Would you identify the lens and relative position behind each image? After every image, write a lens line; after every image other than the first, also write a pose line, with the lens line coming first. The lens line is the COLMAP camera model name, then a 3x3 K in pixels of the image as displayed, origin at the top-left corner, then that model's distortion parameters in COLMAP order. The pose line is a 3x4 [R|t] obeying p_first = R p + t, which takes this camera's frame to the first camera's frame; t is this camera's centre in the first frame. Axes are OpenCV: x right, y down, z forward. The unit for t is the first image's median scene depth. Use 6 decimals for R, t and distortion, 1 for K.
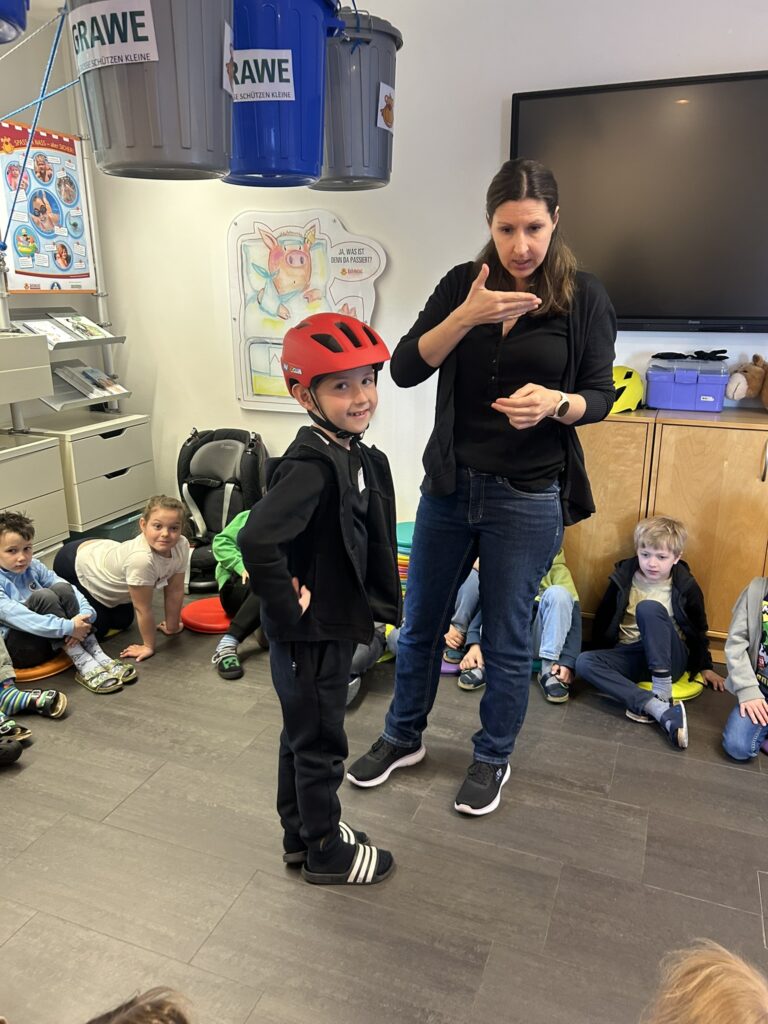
lens RADIAL K [[768.0, 0, 384.0], [0, 768.0, 512.0], [0, 0, 1]] dist [0.004371, -0.000134]
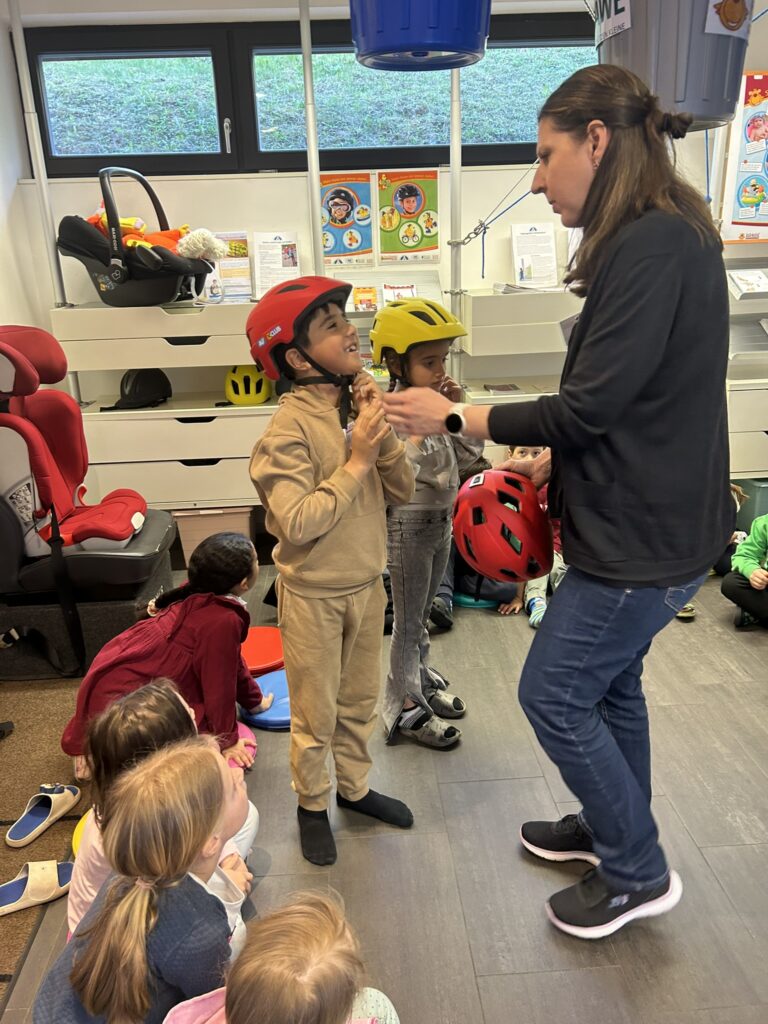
lens RADIAL K [[768.0, 0, 384.0], [0, 768.0, 512.0], [0, 0, 1]] dist [0.004371, -0.000134]
pose [[0.418730, 0.282692, -0.862989, 0.330151], [-0.224321, 0.953062, 0.203355, -0.040931], [0.879969, 0.108435, 0.462489, 0.133492]]
